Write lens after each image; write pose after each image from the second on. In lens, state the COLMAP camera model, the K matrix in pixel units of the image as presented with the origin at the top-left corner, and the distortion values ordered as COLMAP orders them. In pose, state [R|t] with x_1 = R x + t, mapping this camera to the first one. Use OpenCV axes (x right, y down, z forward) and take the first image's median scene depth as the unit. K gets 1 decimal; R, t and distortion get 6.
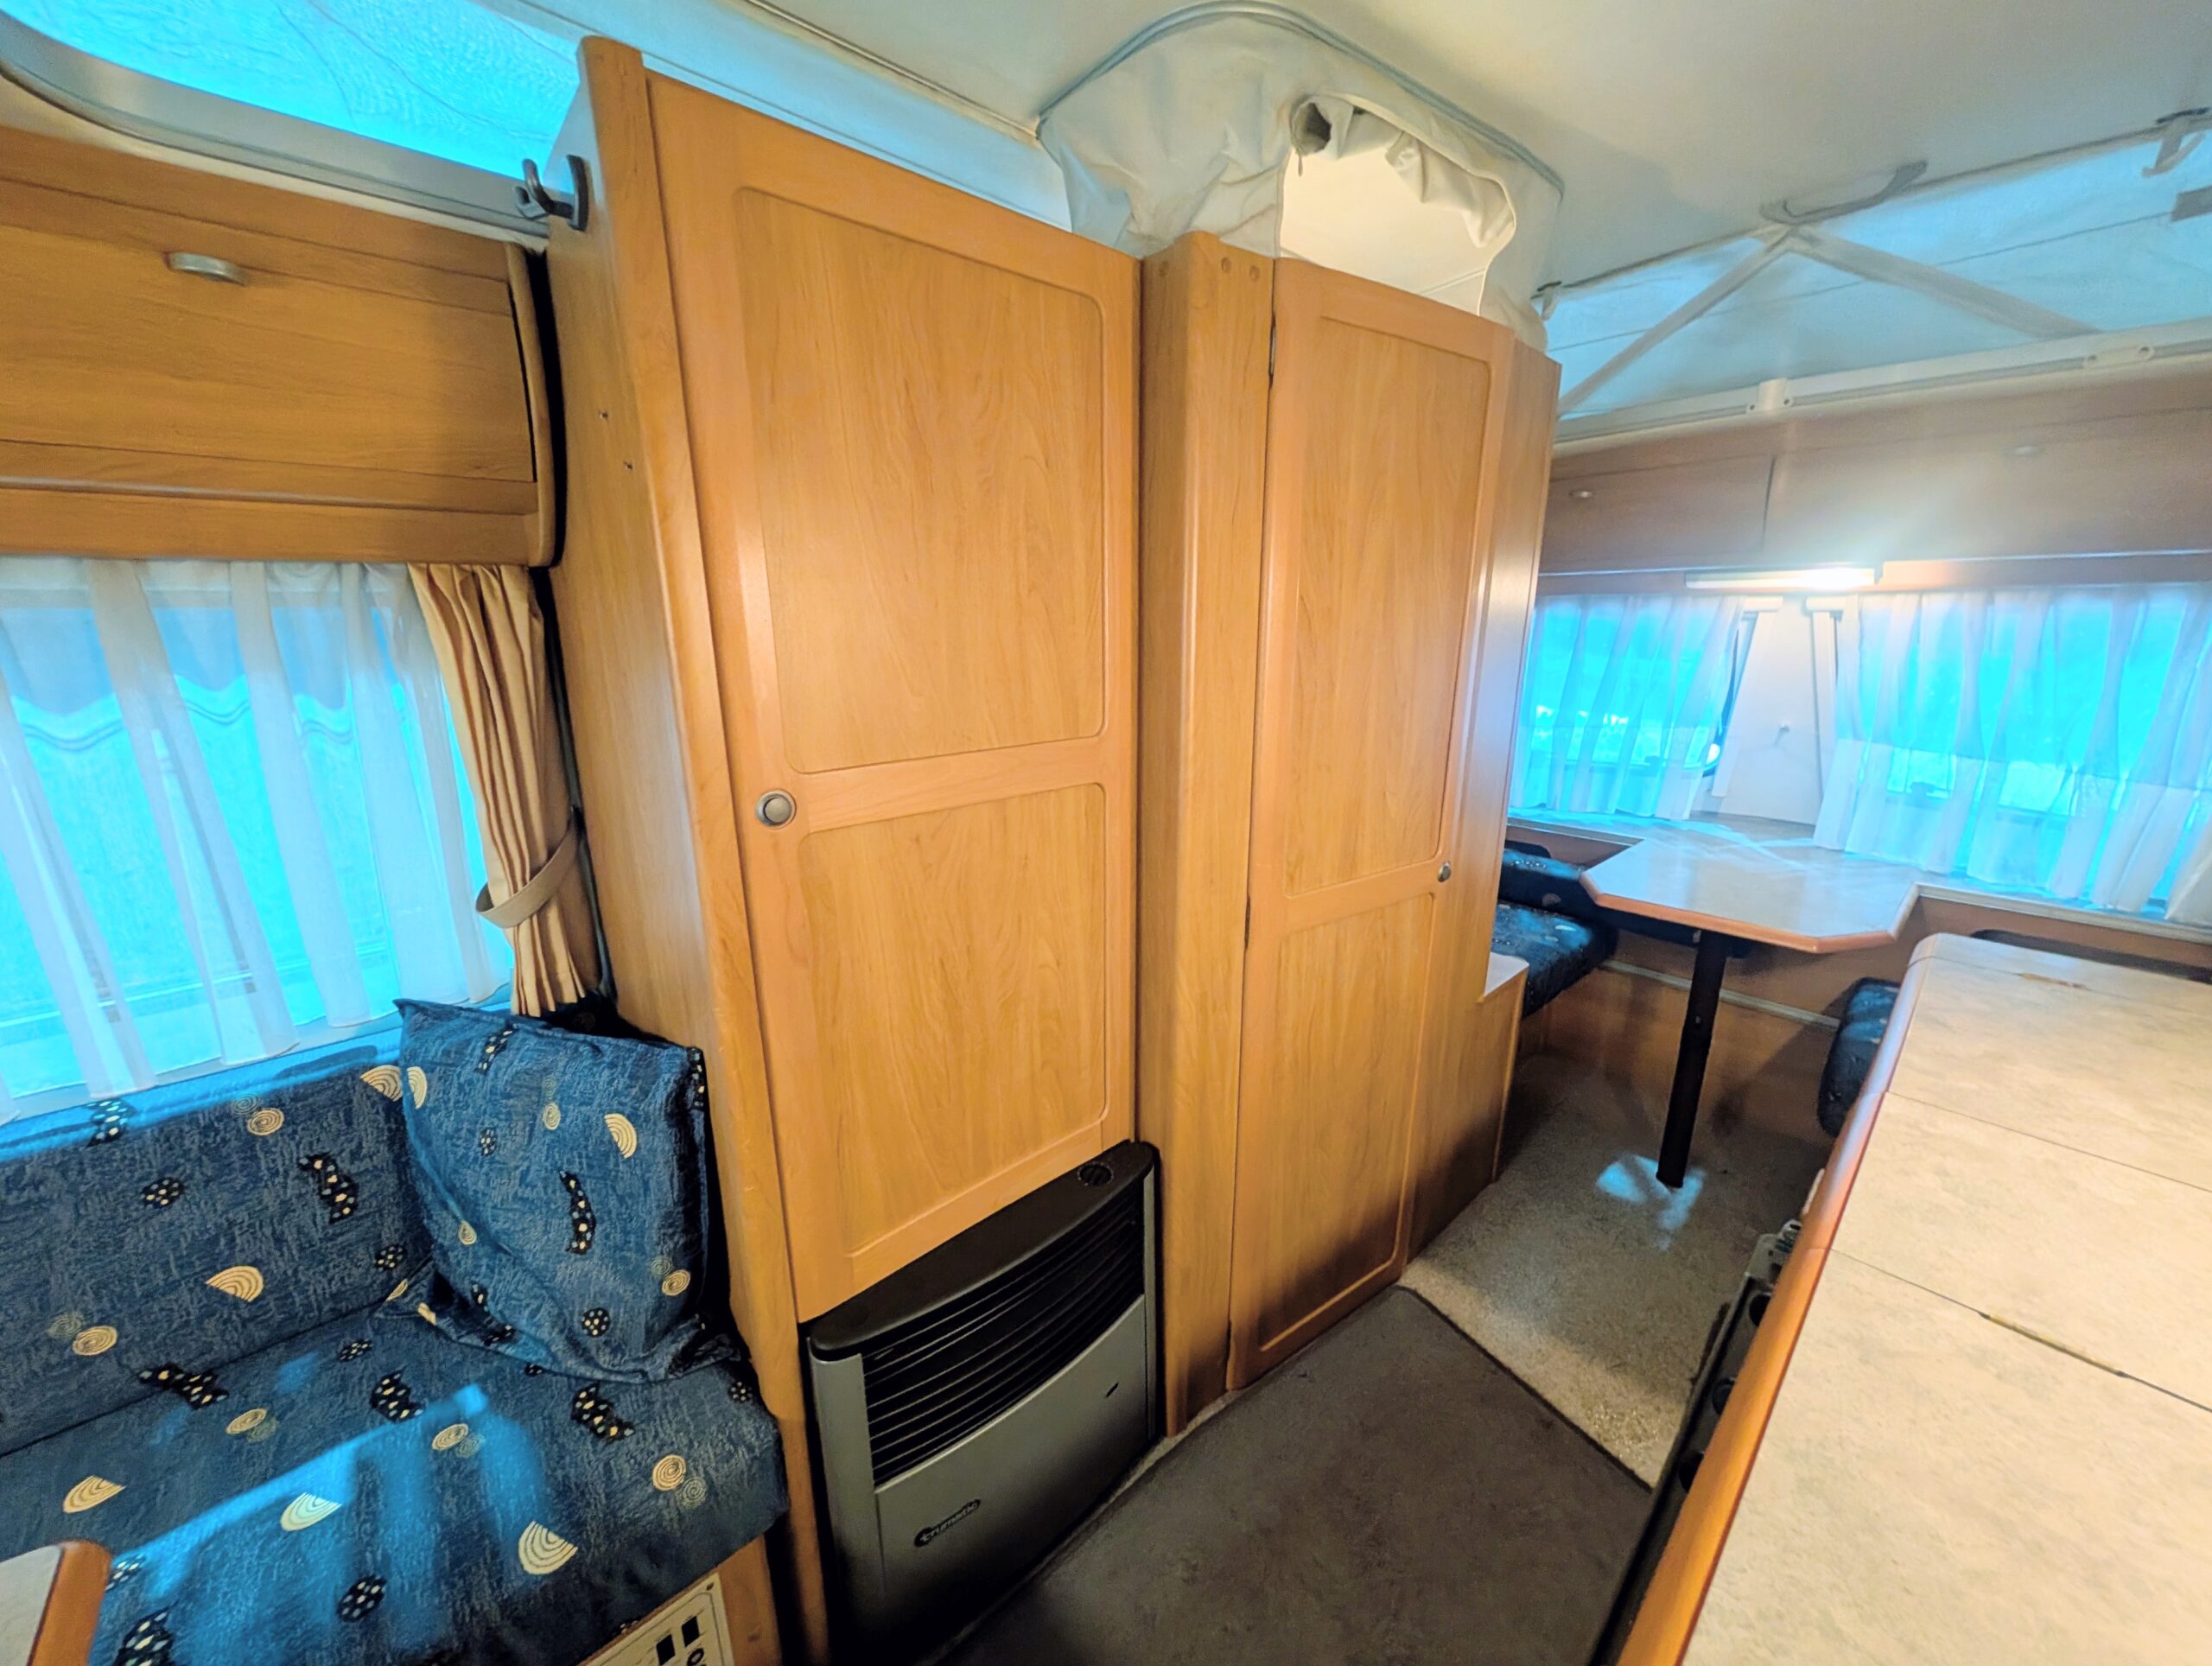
lens RADIAL K [[831.1, 0, 1110.0], [0, 831.1, 835.0], [0, 0, 1]] dist [-0.000191, 0.000710]
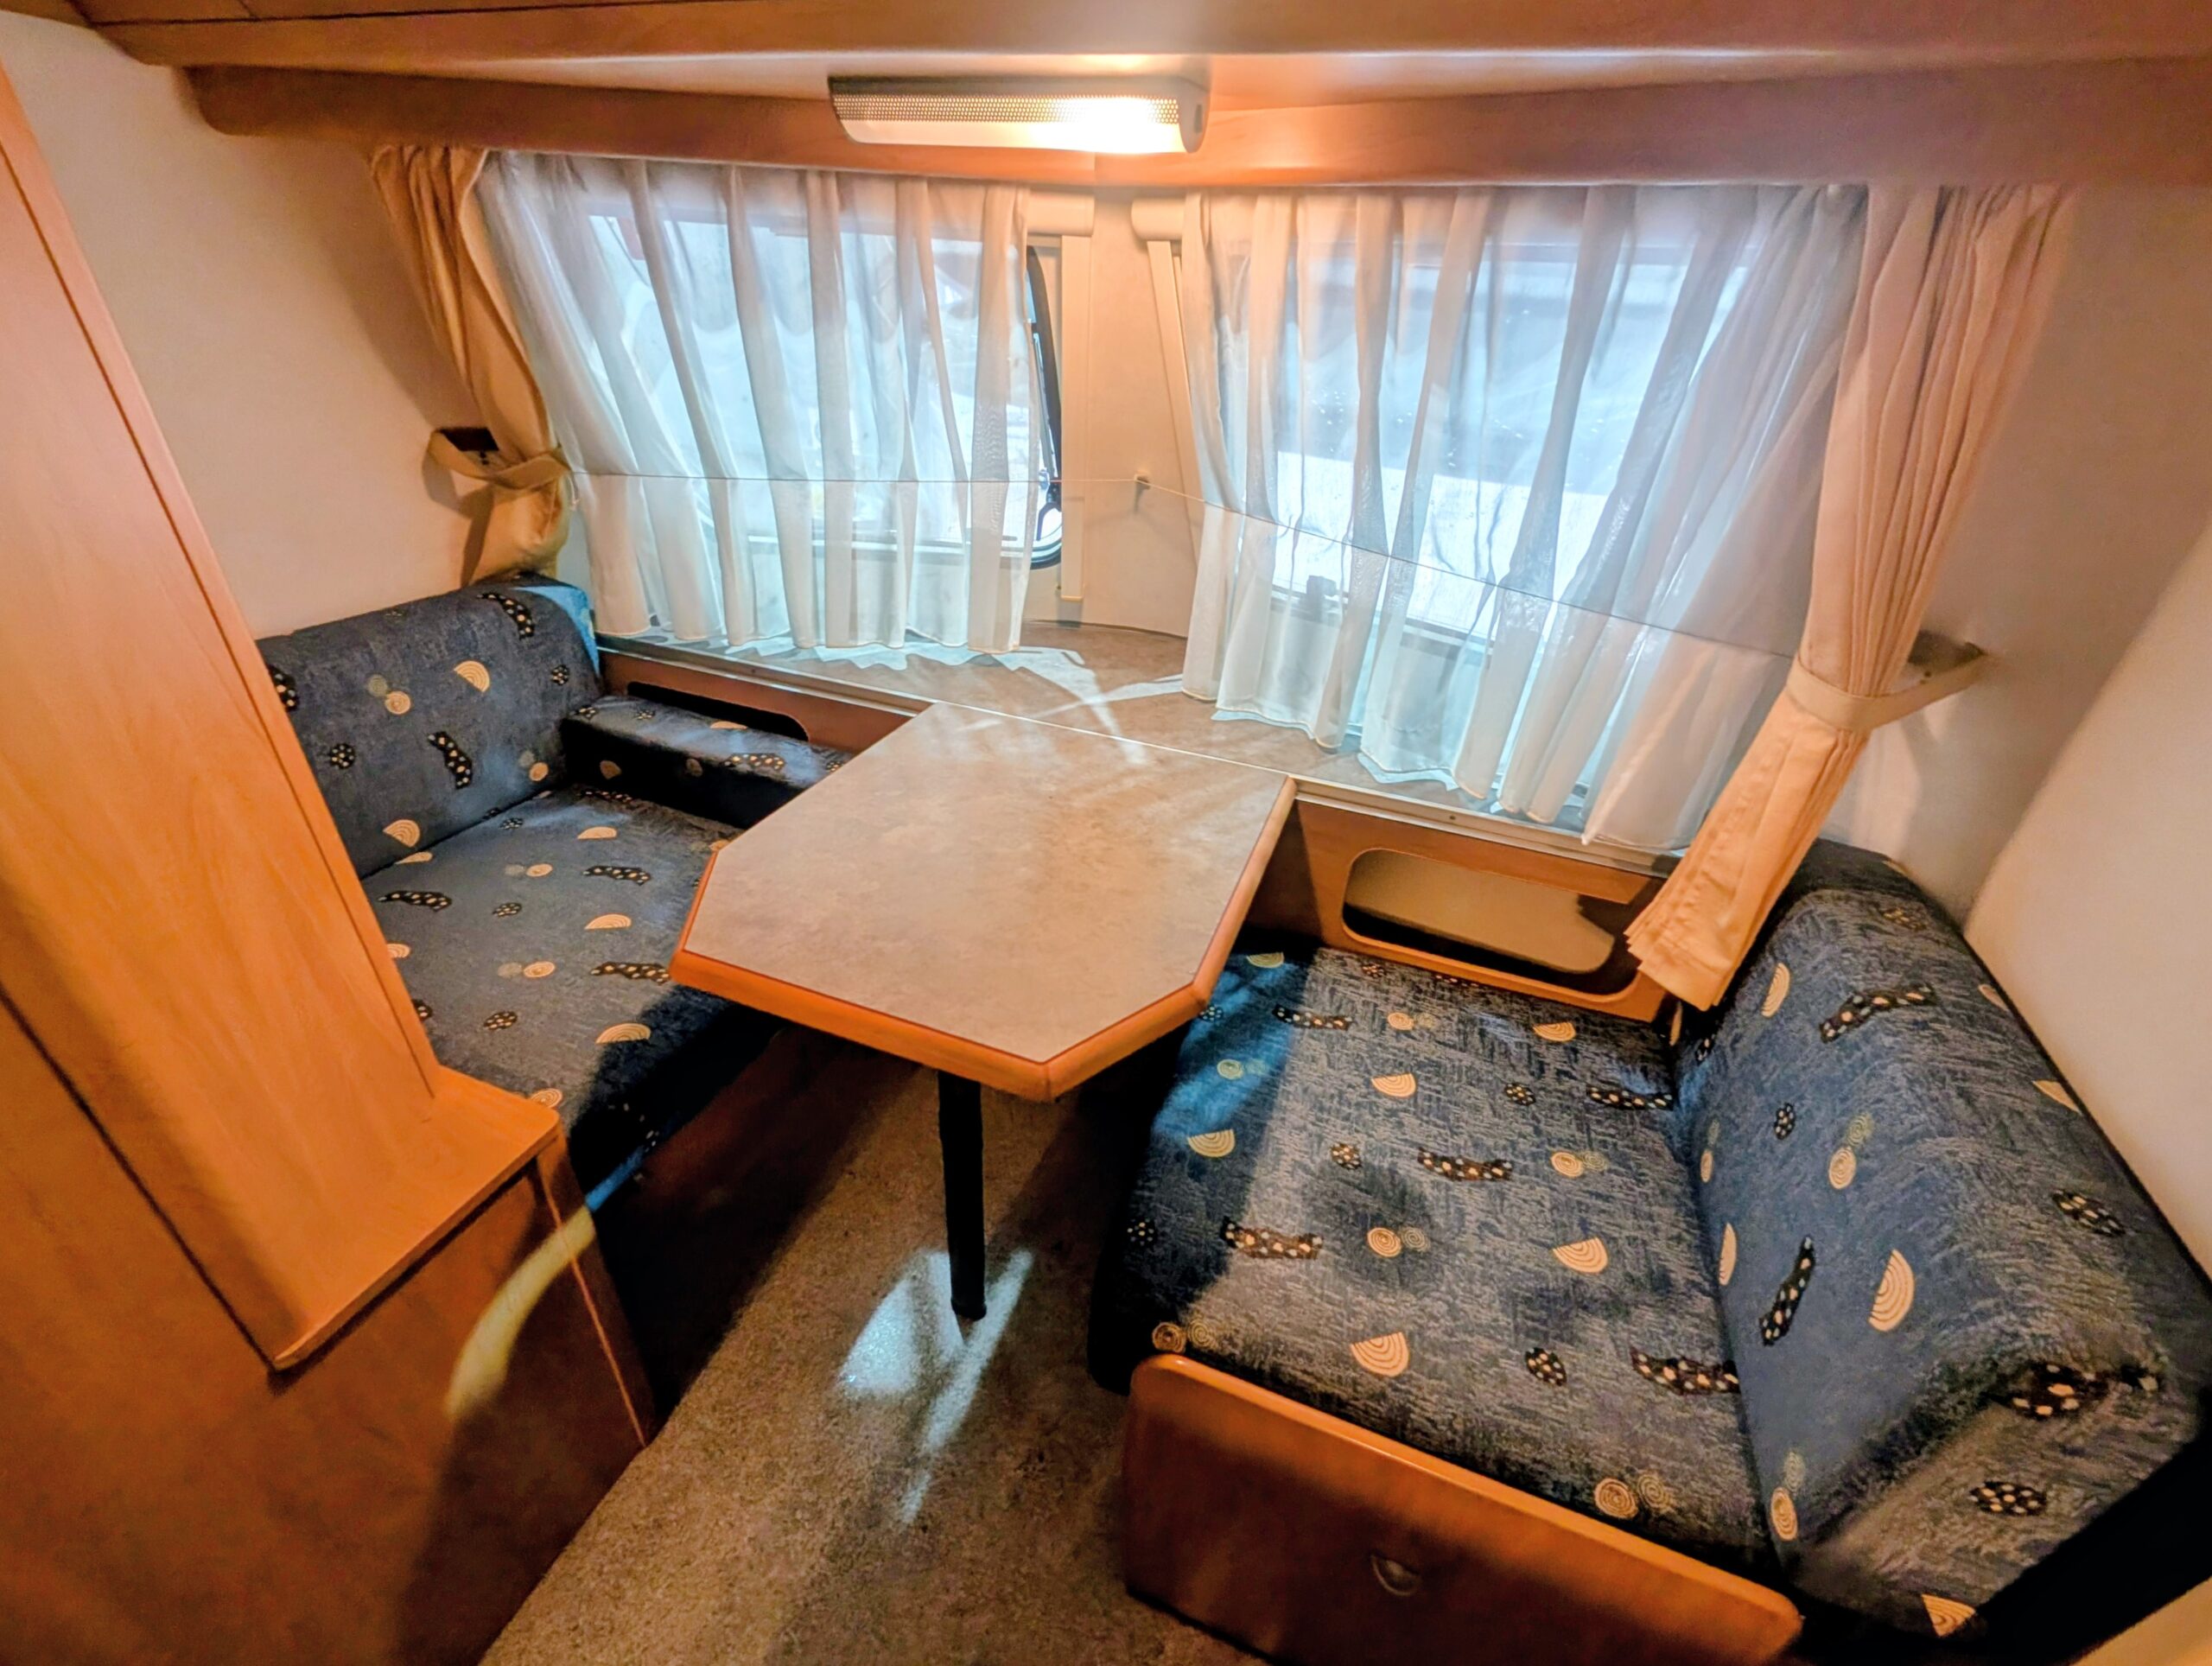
lens RADIAL K [[914.4, 0, 1098.1], [0, 914.4, 837.3], [0, 0, 1]] dist [-0.004087, -0.000503]
pose [[0.890636, -0.188507, 0.413802, 0.619756], [0.057419, 0.949361, 0.308895, -0.118463], [-0.451077, -0.251353, 0.856359, 0.539438]]
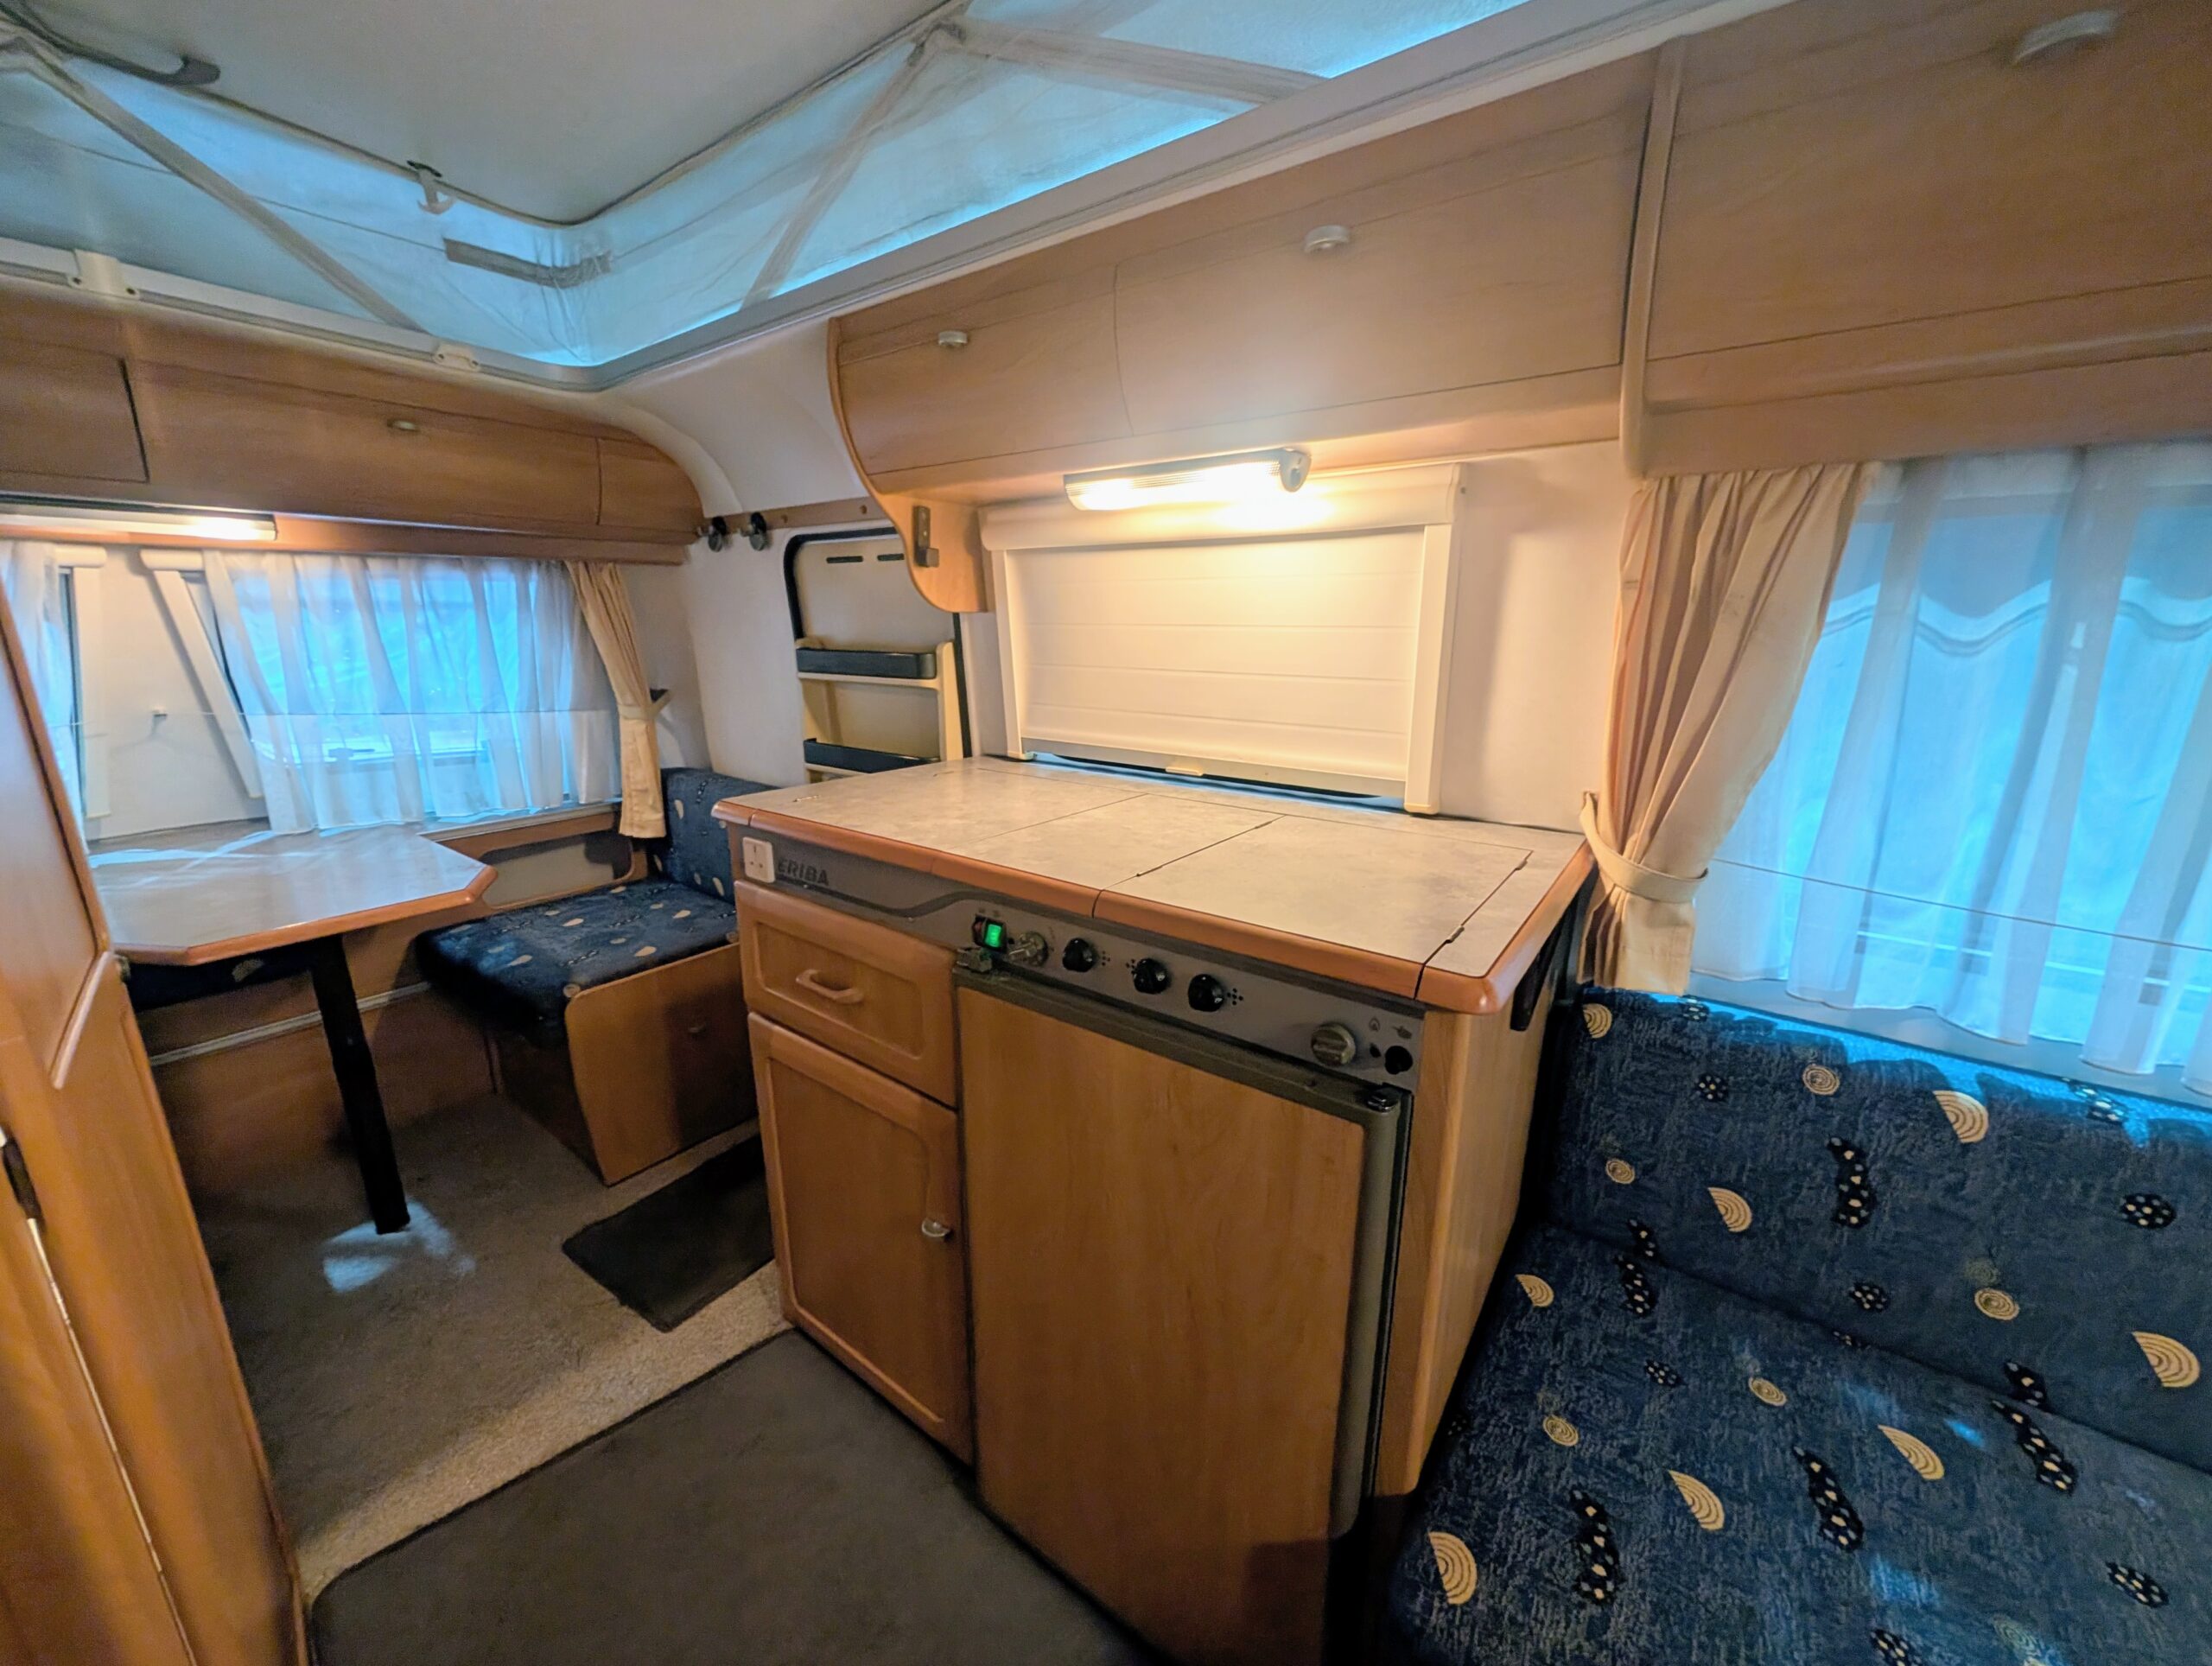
lens RADIAL K [[831.1, 0, 1101.0], [0, 831.1, 831.1], [0, 0, 1]] dist [-0.000191, 0.000710]
pose [[-0.186751, -0.240987, 0.952392, -0.218196], [0.247060, 0.926769, 0.282948, -0.032652], [-0.950834, 0.288139, -0.113537, 0.313064]]
